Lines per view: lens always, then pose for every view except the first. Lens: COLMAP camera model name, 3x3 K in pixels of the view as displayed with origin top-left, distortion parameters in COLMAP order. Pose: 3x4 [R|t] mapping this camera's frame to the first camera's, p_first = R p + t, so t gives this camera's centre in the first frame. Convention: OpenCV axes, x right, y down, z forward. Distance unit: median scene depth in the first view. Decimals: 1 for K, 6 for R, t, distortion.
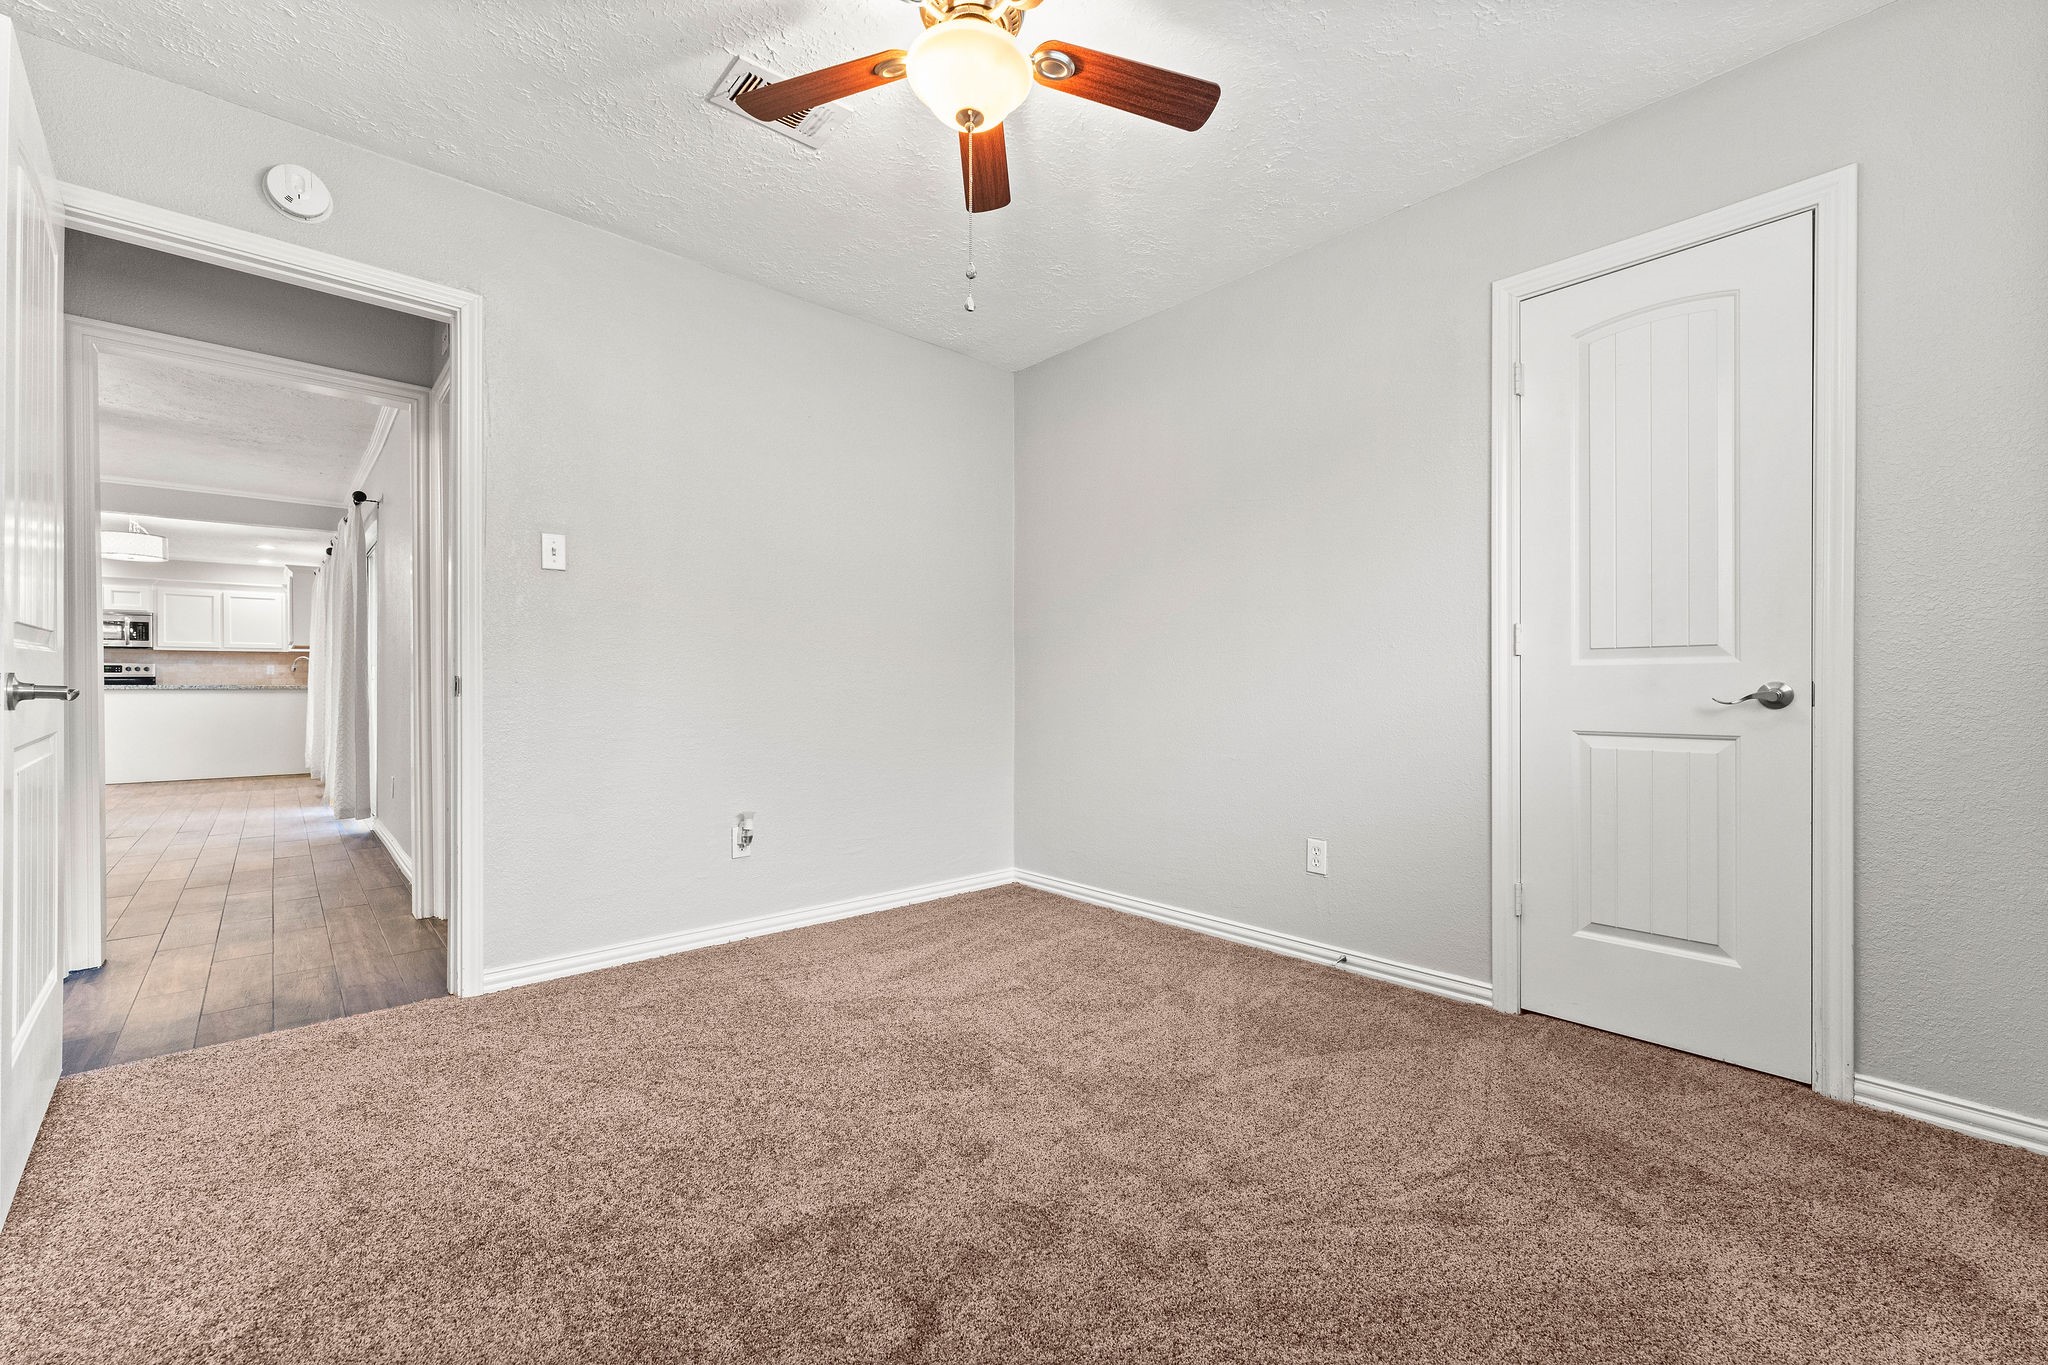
lens RADIAL K [[824.1, 0, 1021.9], [0, 824.1, 677.3], [0, 0, 1]] dist [0.000828, -0.000255]
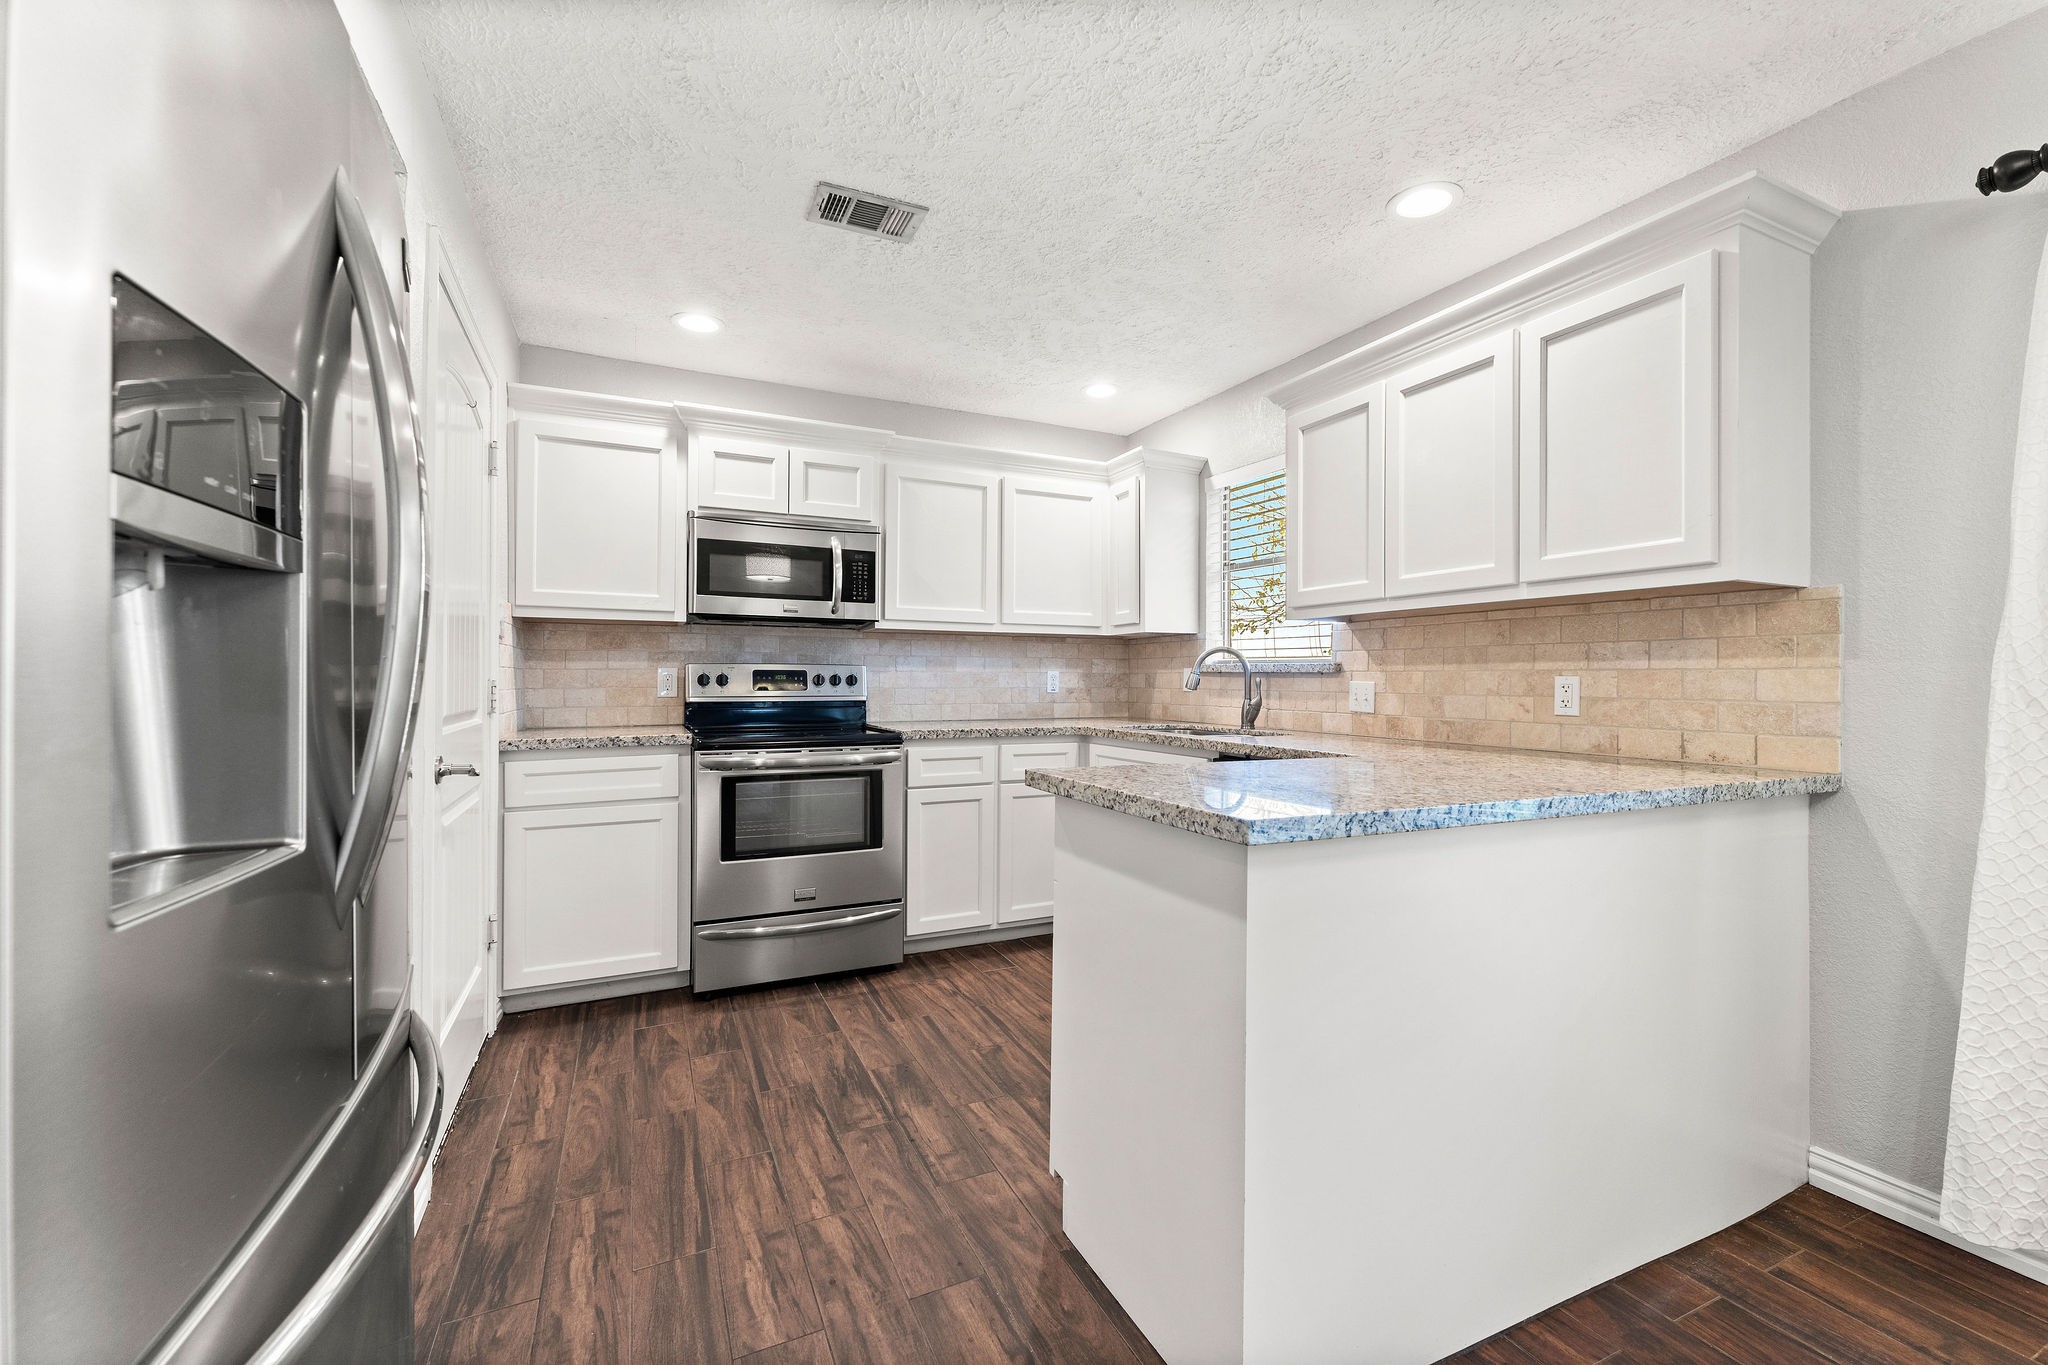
lens RADIAL K [[824.1, 0, 1021.9], [0, 824.1, 677.3], [0, 0, 1]] dist [0.000828, -0.000255]
pose [[0.959080, 0.000726, -0.283133, -0.814982], [-0.000777, 1.000000, -0.000066, -0.010509], [0.283133, 0.000284, 0.959081, 0.610948]]
